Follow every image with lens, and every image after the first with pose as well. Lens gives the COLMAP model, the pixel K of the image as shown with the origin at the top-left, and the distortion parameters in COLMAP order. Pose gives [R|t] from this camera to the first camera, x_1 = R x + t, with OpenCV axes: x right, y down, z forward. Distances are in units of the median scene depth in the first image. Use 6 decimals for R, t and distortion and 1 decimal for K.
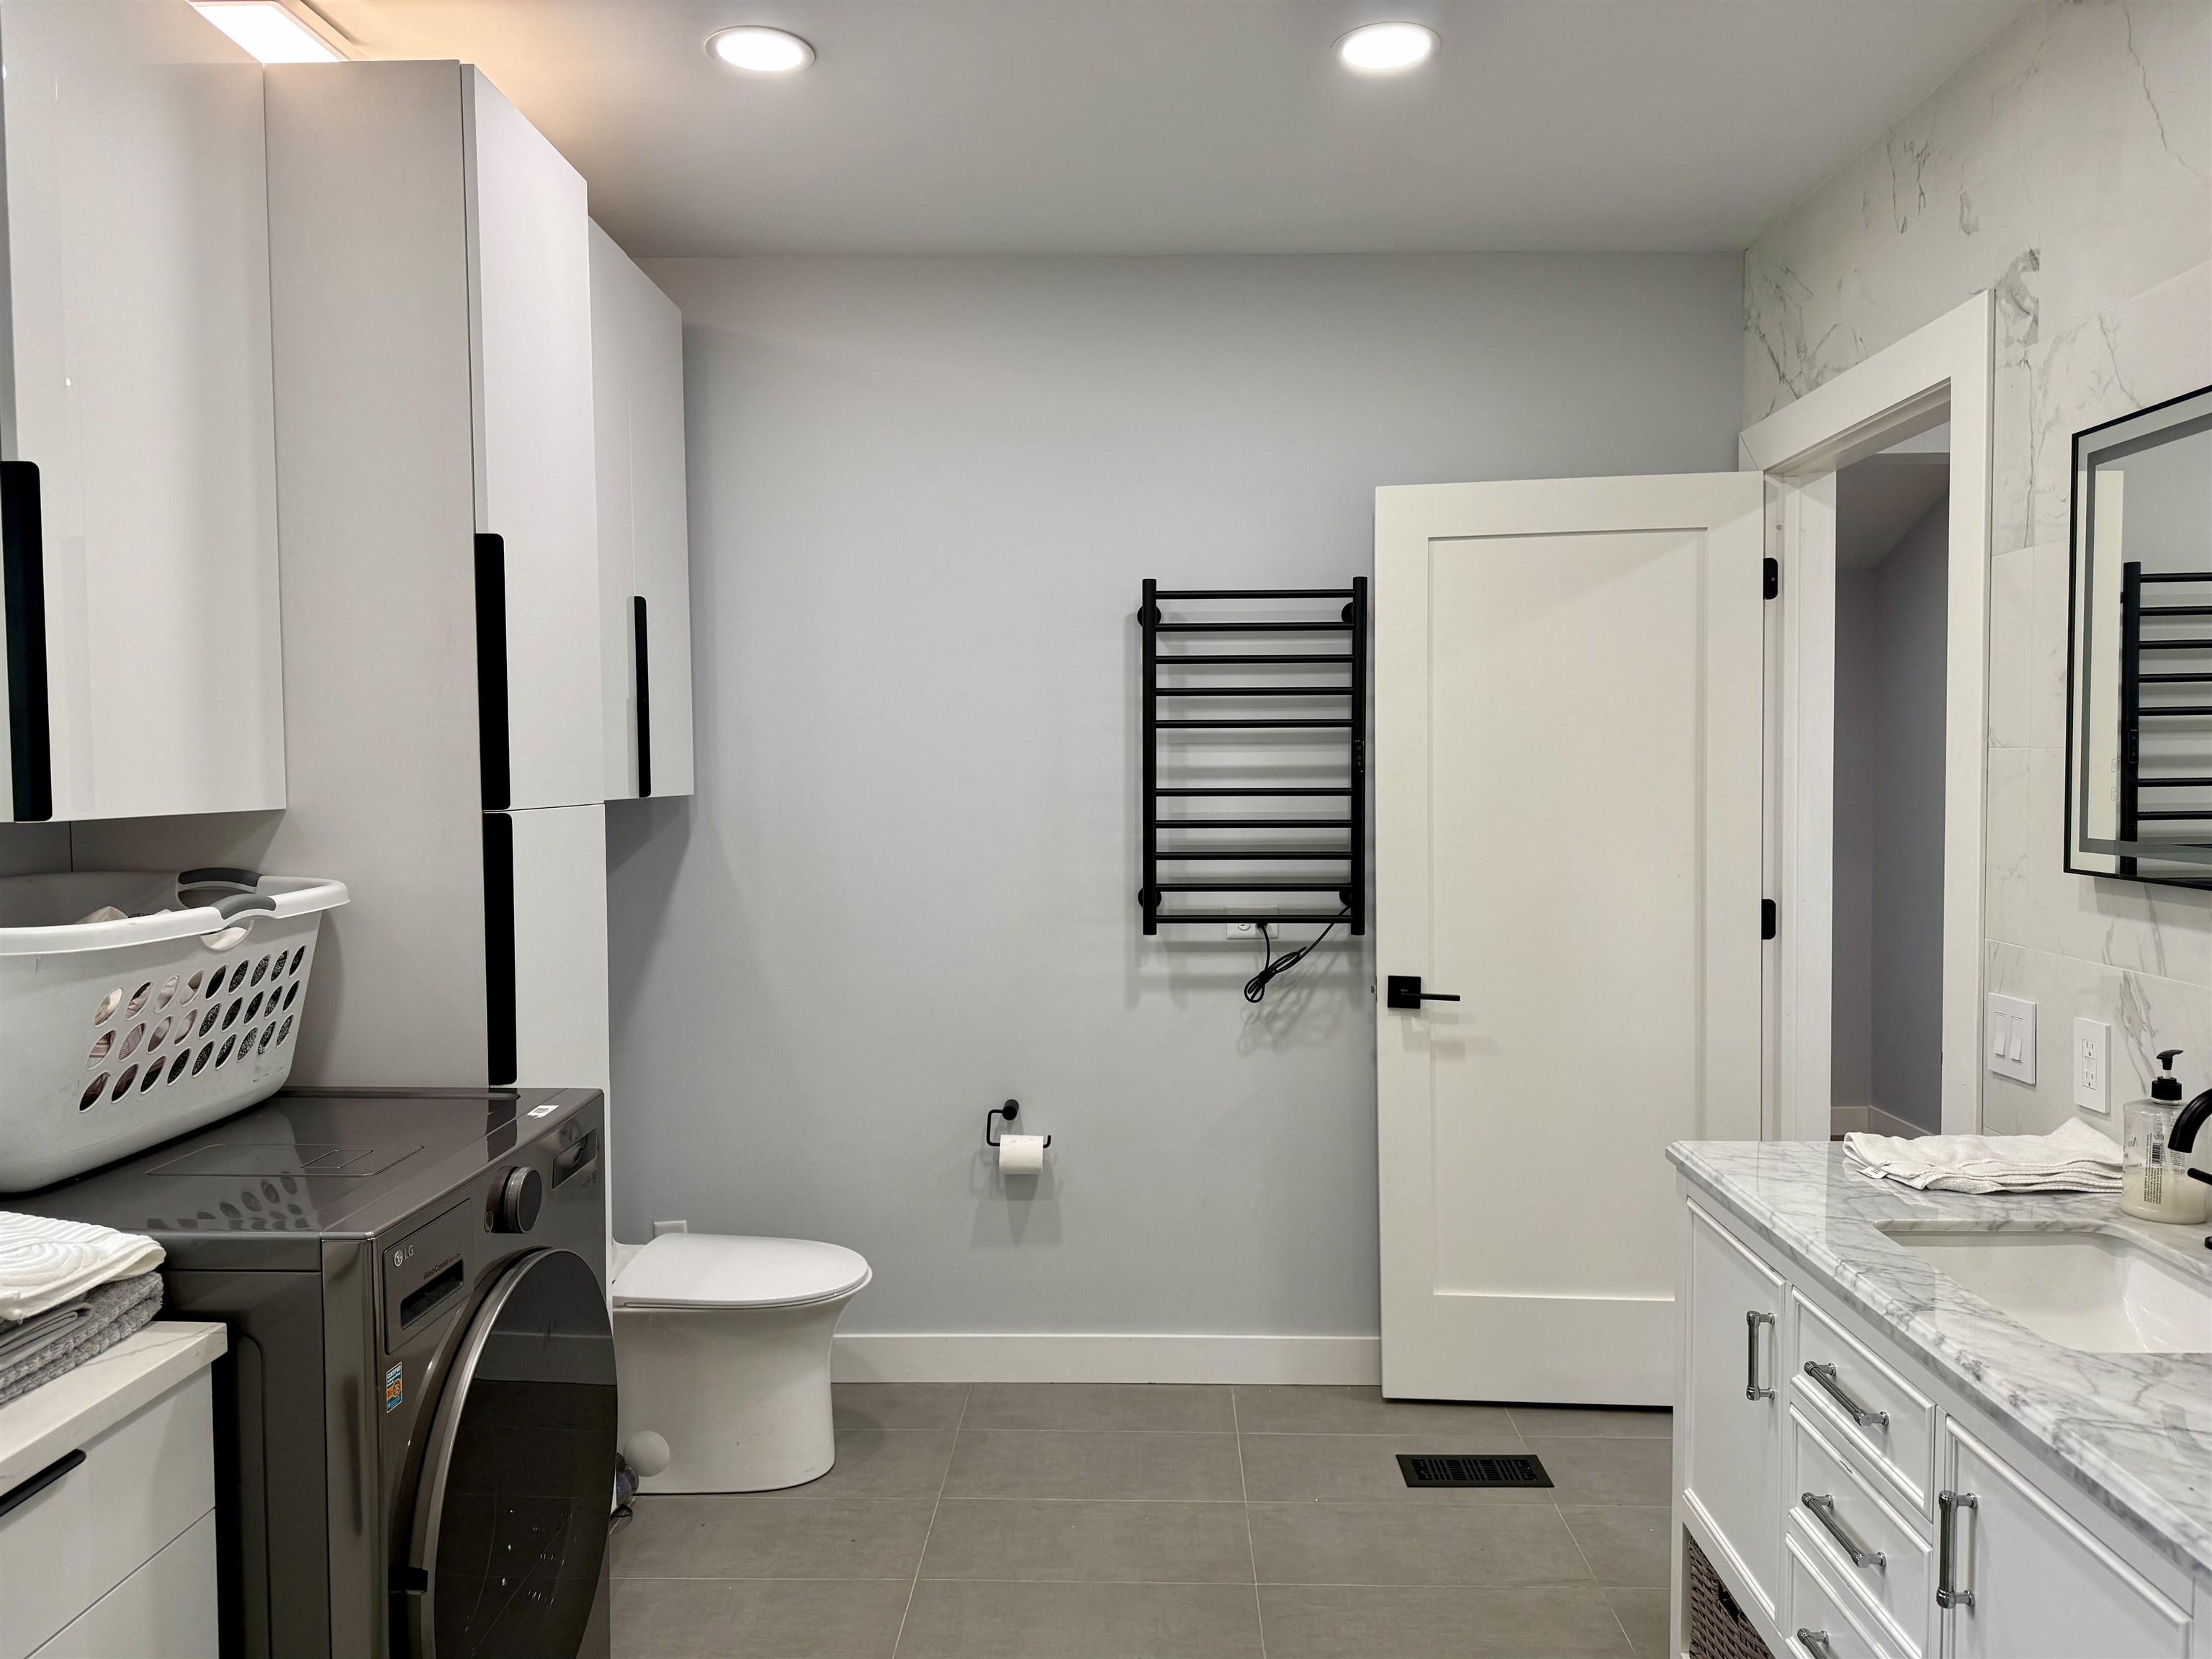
lens RADIAL K [[1579.5, 0, 1097.8], [0, 1579.5, 839.7], [0, 0, 1]] dist [0.062193, -0.054629]
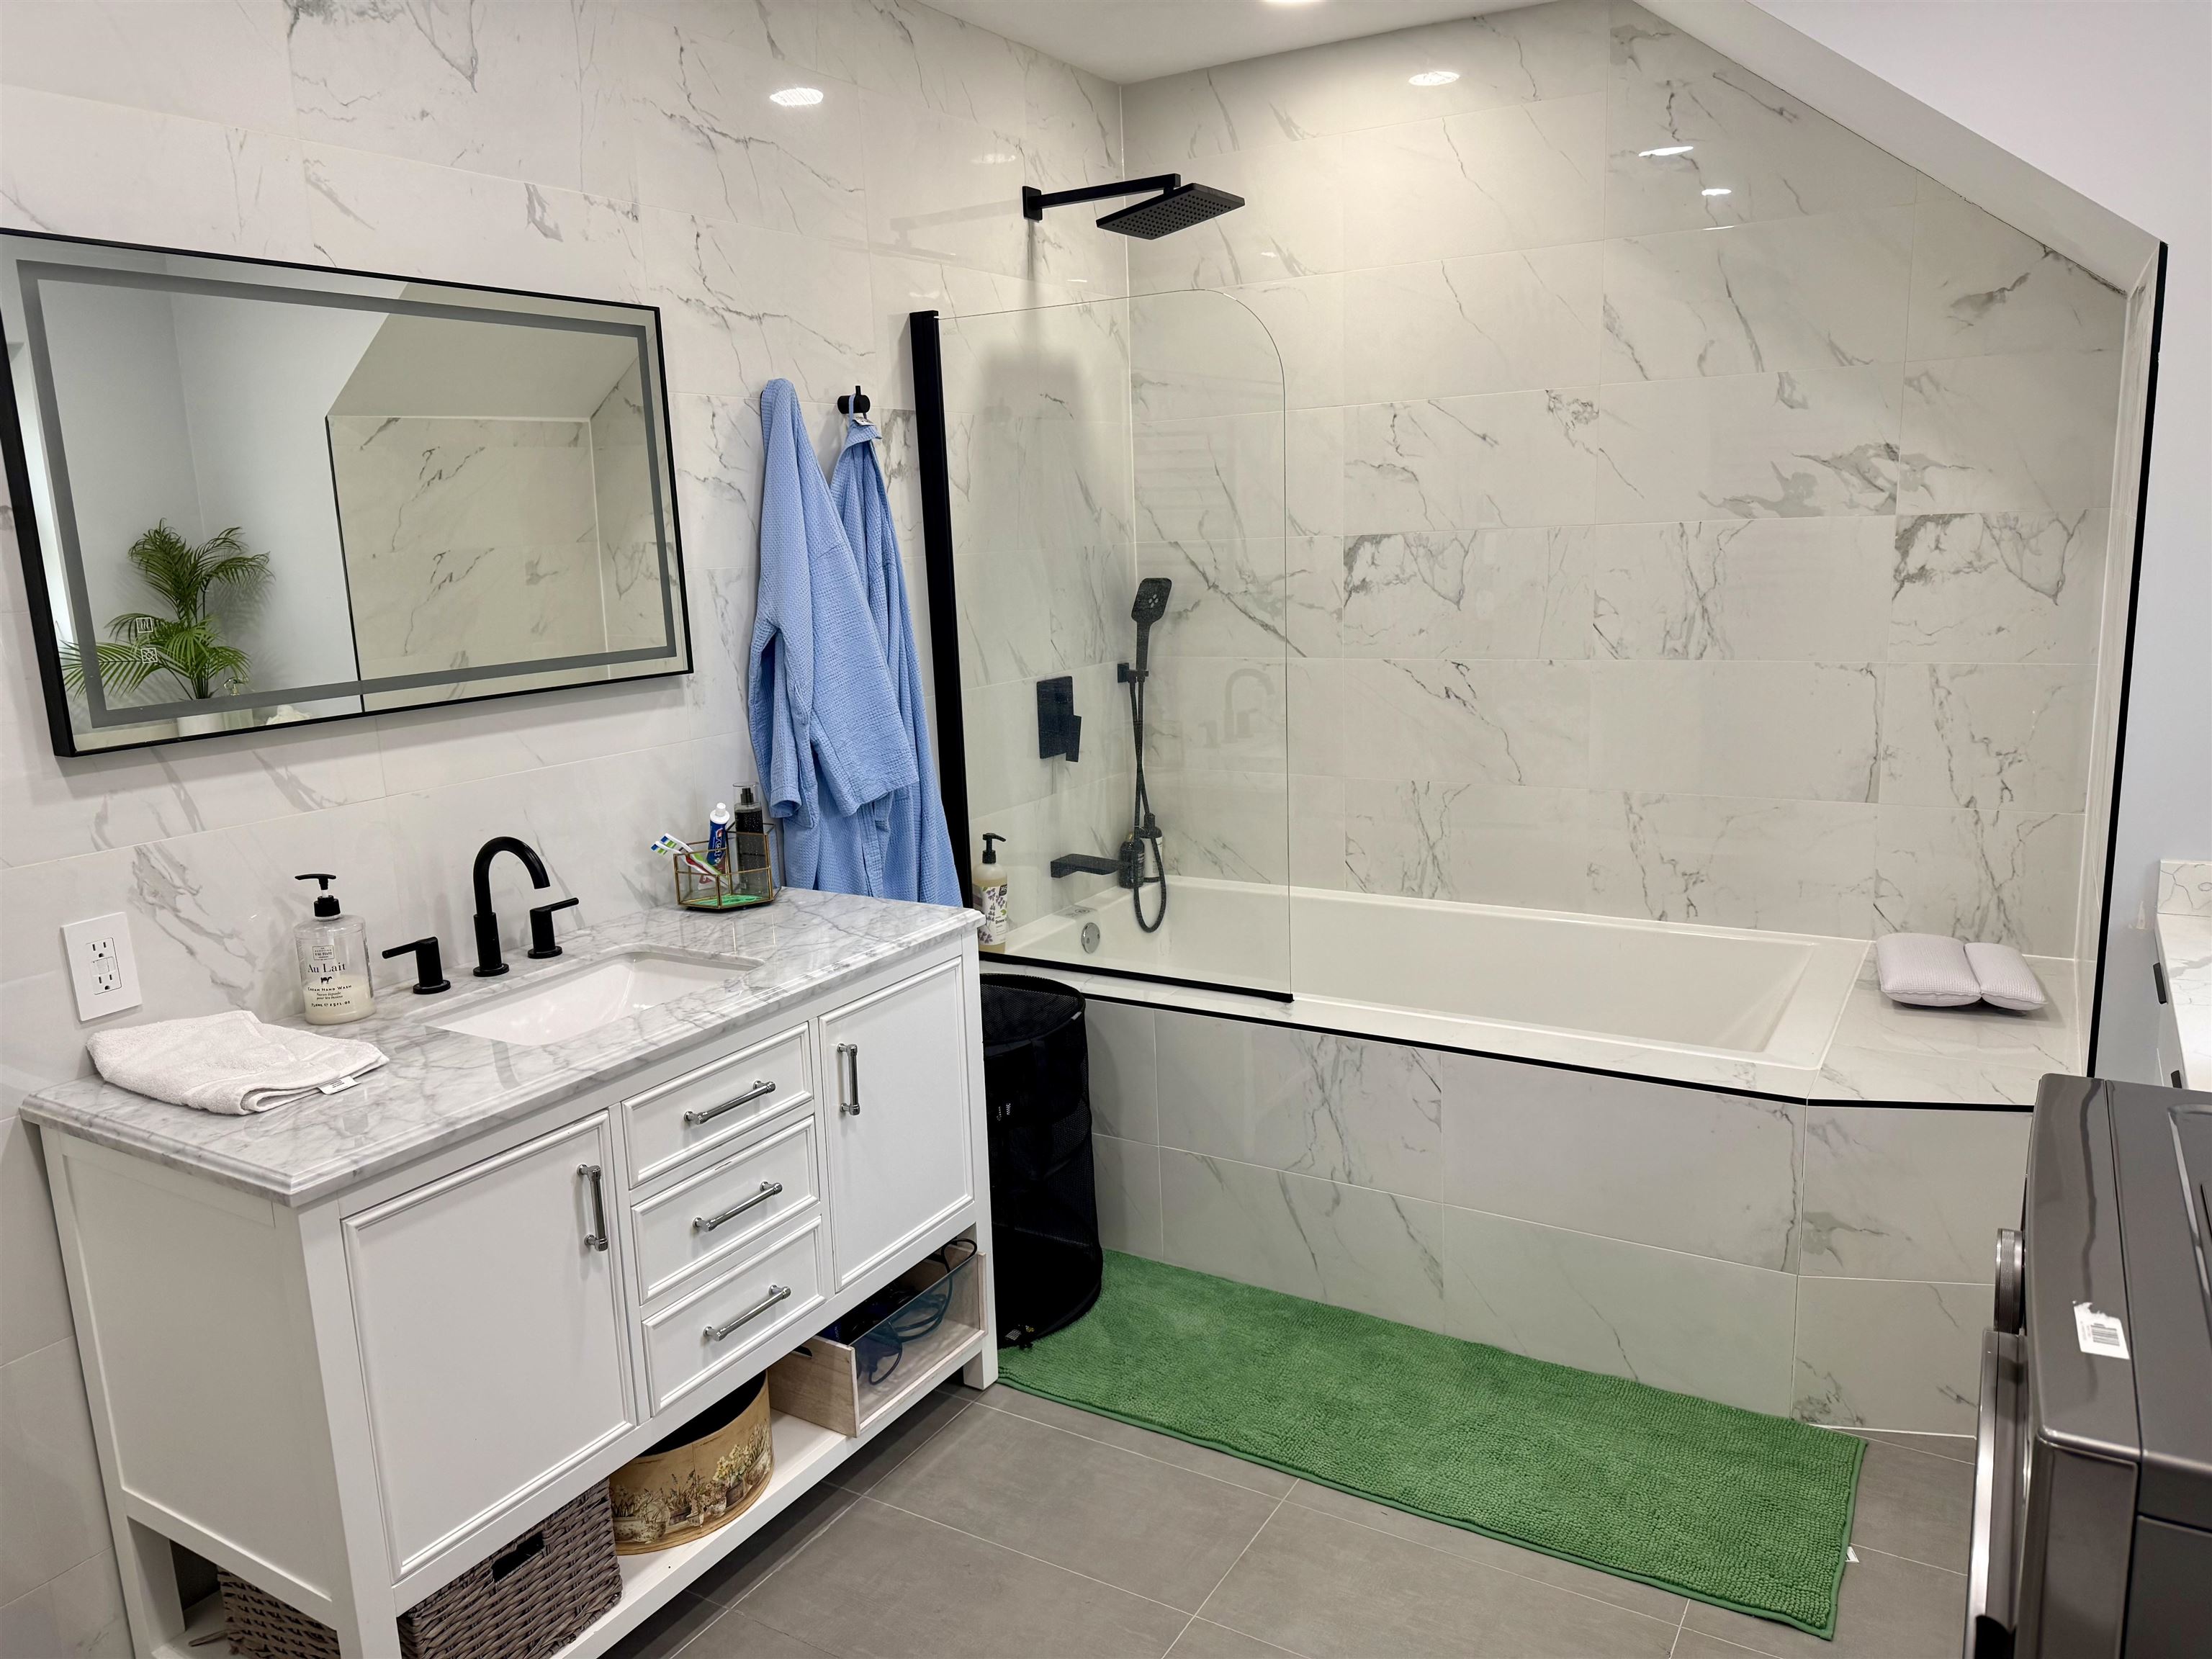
lens RADIAL K [[1579.5, 0, 1097.8], [0, 1579.5, 839.7], [0, 0, 1]] dist [0.062193, -0.054629]
pose [[-0.878764, -0.054851, 0.474095, -0.324724], [0.066142, 0.969791, 0.234800, -0.113767], [-0.472652, 0.237691, -0.848589, 1.656295]]
